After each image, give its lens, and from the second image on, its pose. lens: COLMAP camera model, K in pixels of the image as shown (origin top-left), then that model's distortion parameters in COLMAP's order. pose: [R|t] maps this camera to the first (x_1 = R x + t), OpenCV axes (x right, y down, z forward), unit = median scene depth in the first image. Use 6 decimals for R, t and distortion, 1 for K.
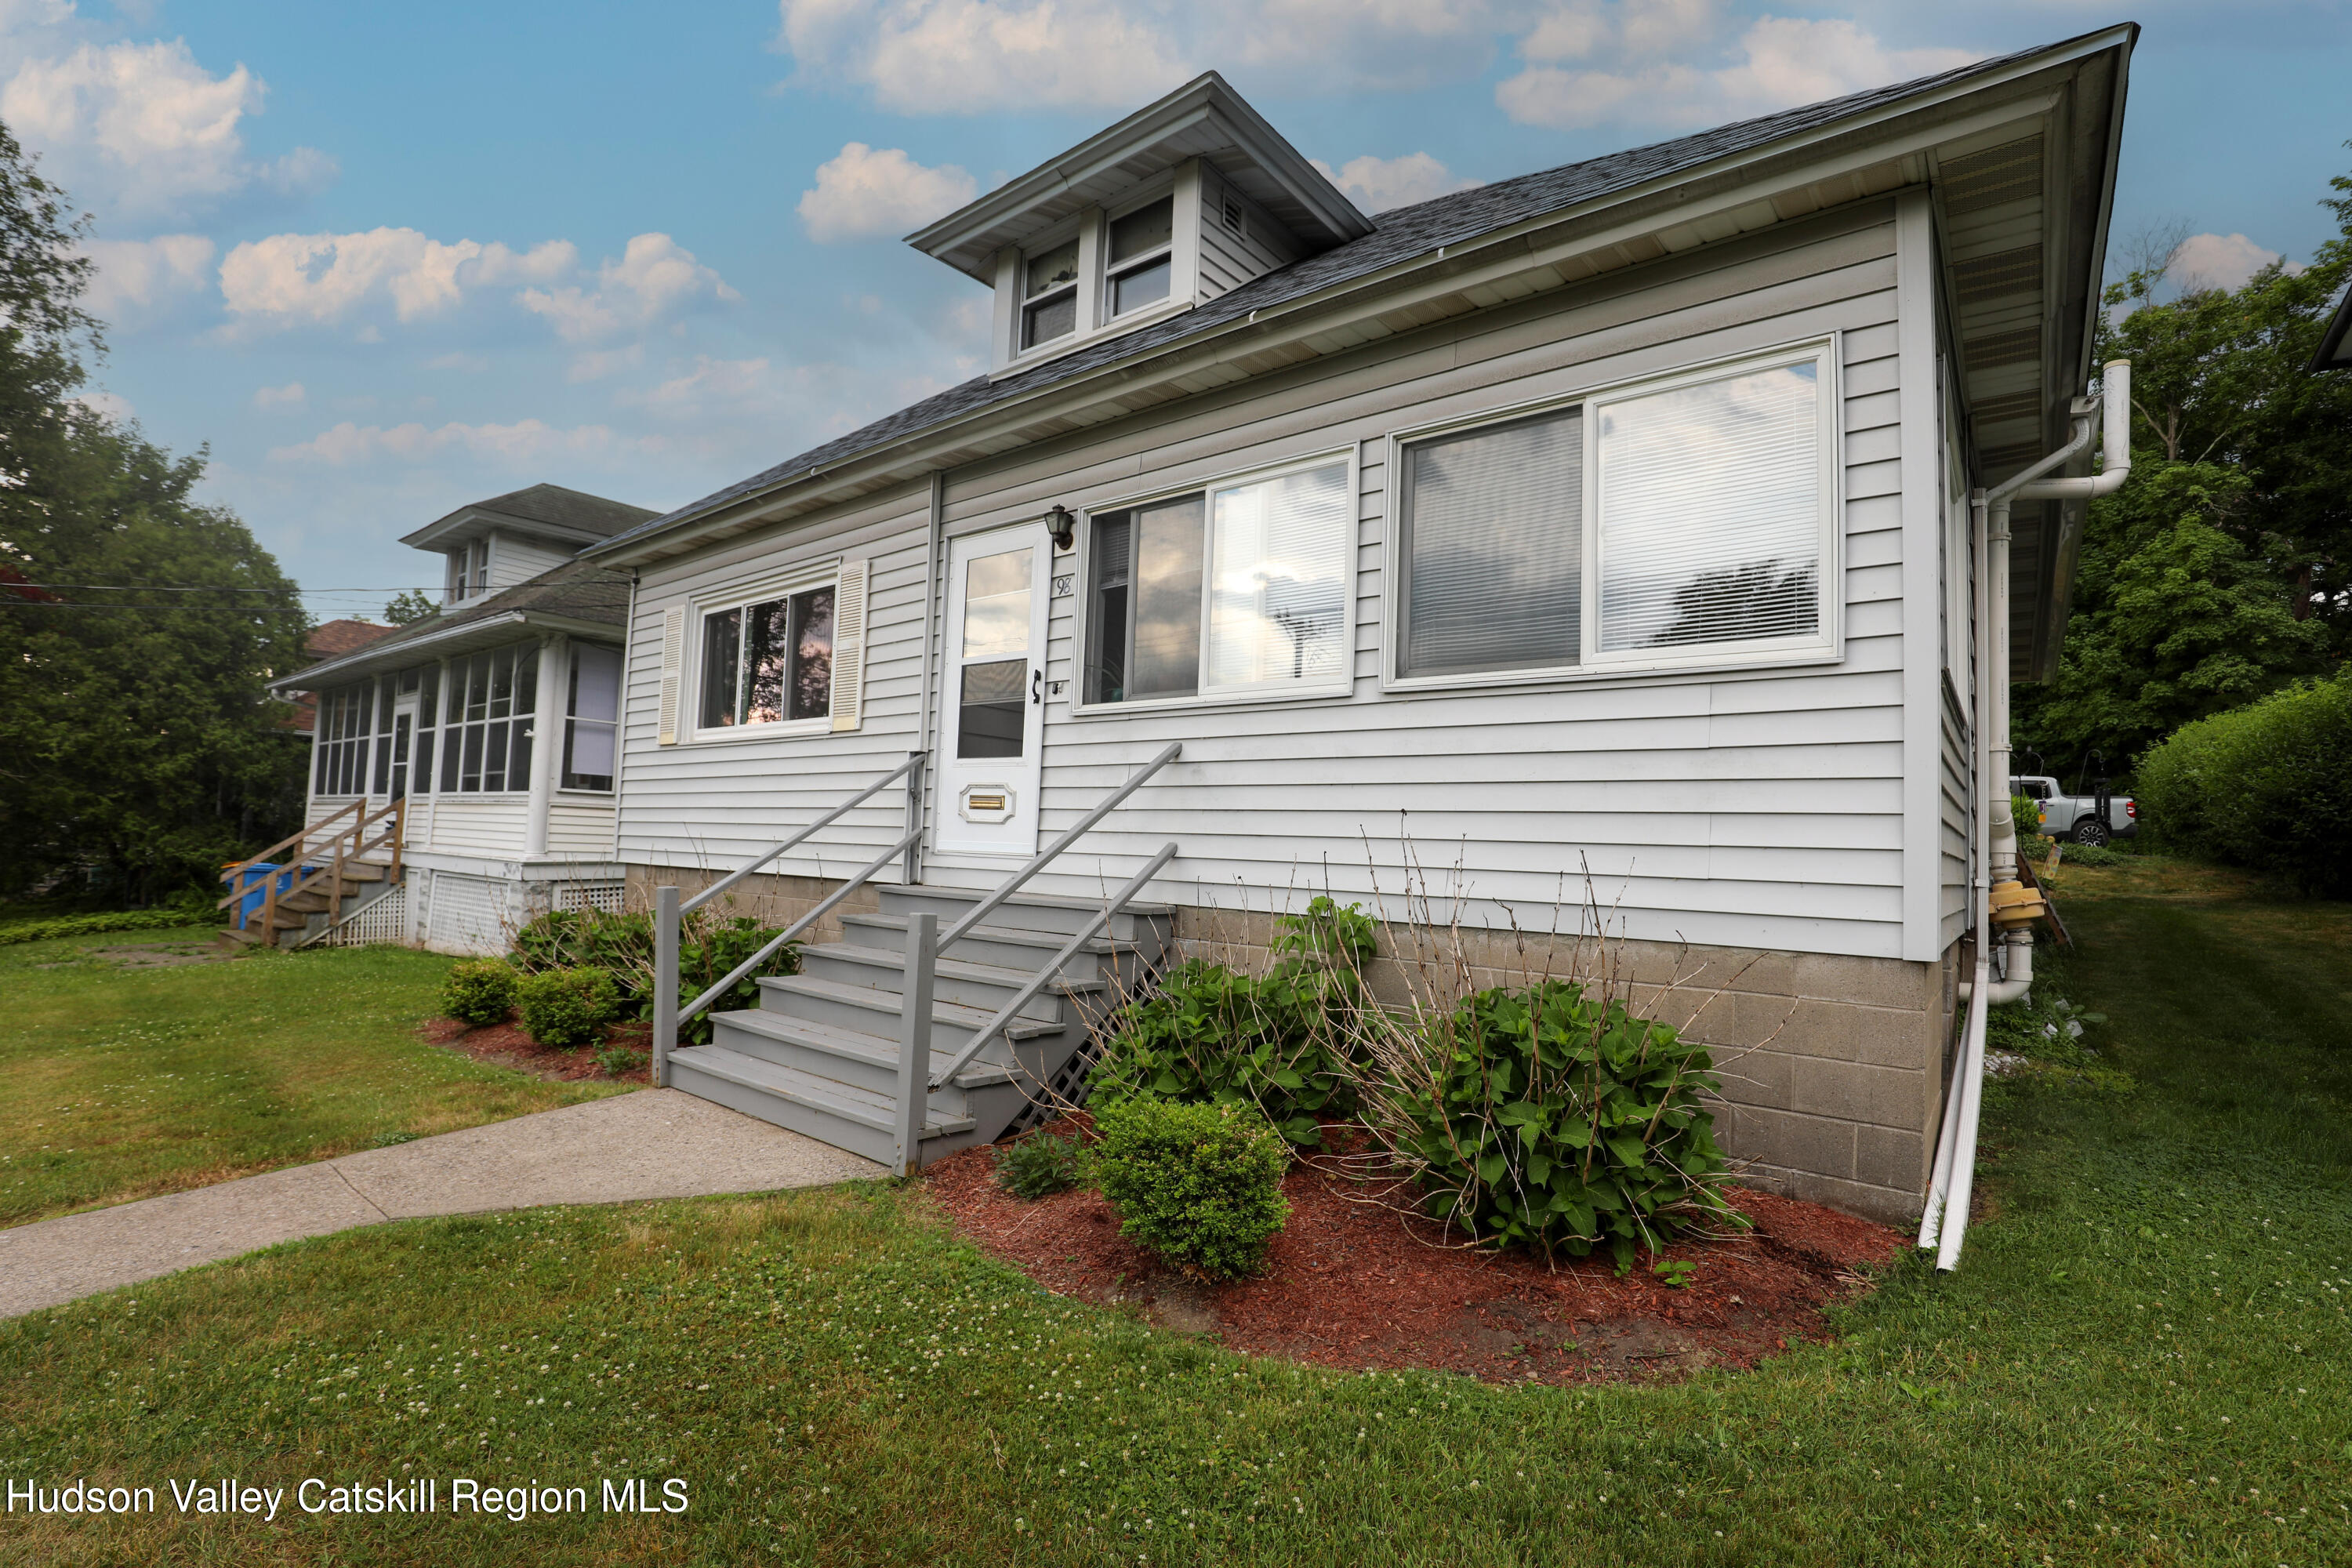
lens RADIAL K [[1077.3, 0, 1165.3], [0, 1077.3, 780.5], [0, 0, 1]] dist [-0.042112, -0.000182]
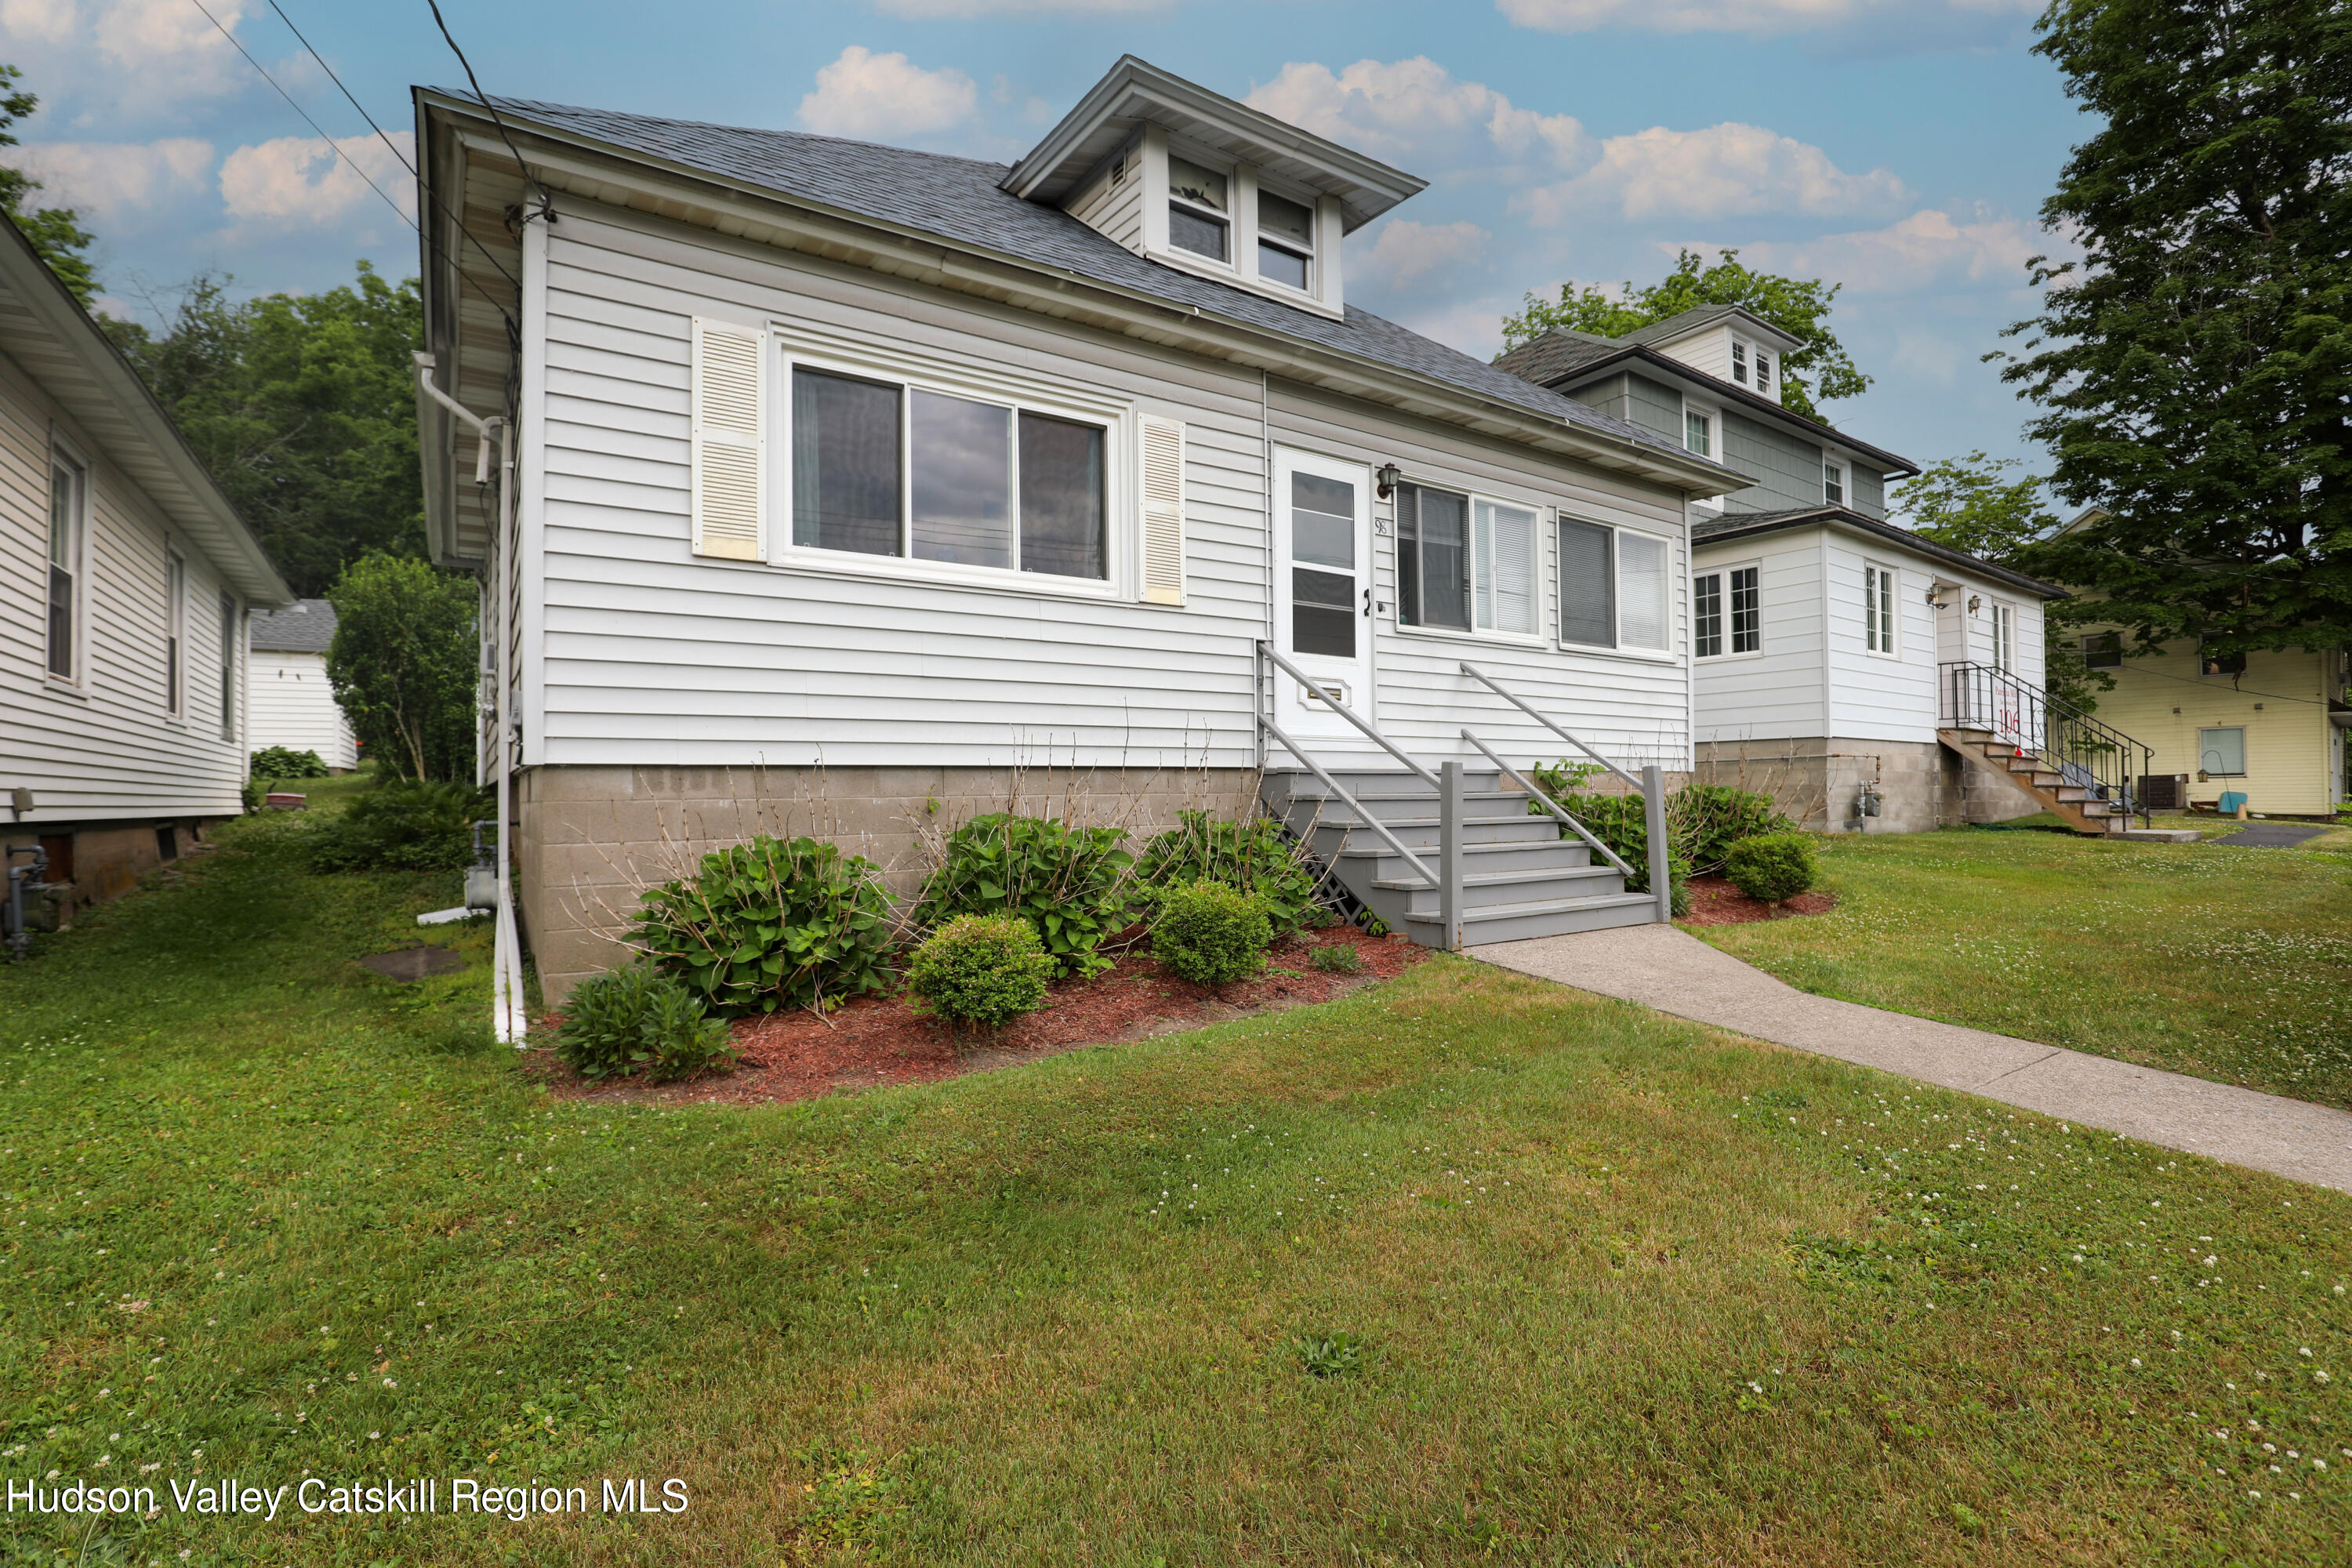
lens RADIAL K [[1077.3, 0, 1165.3], [0, 1077.3, 780.5], [0, 0, 1]] dist [-0.042112, -0.000182]
pose [[0.295297, -0.024392, 0.955094, -1.344397], [-0.041815, 0.998386, 0.038426, 0.077474], [-0.954490, -0.051284, 0.293800, 0.832371]]
